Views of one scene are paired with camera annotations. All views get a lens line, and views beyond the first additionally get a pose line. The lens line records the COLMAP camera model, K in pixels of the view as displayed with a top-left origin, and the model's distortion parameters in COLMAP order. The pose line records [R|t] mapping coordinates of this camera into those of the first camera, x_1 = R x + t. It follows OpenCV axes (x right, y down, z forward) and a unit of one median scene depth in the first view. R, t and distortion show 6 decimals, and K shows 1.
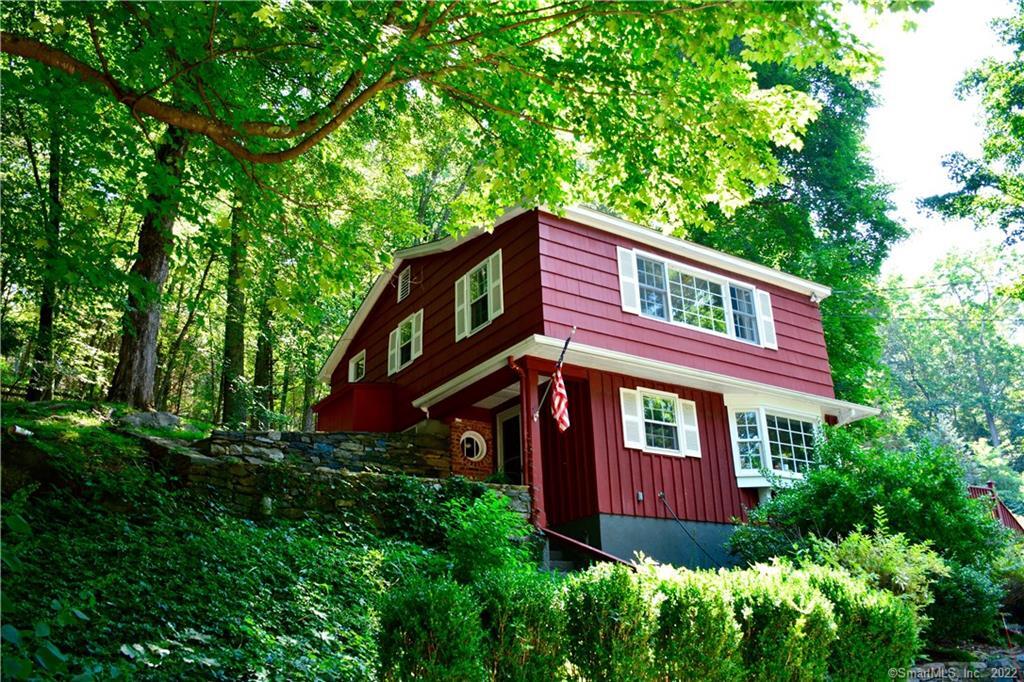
lens RADIAL K [[826.2, 0, 511.5], [0, 826.2, 341.9], [0, 0, 1]] dist [-0.010251, -0.001138]
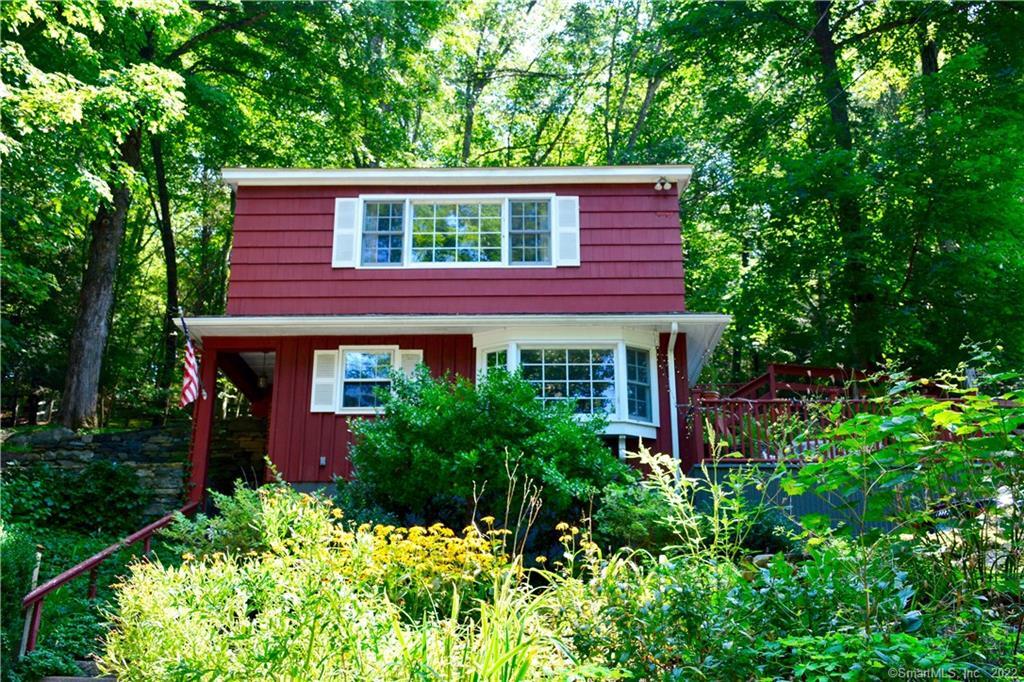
lens RADIAL K [[1036.3, 0, 512.2], [0, 1036.3, 340.2], [0, 0, 1]] dist [0.021311, 0.000000]
pose [[0.825502, -0.156777, -0.542188, 0.917643], [0.179493, 0.983696, -0.011157, 0.092464], [0.535097, -0.088109, 0.840183, 0.107650]]
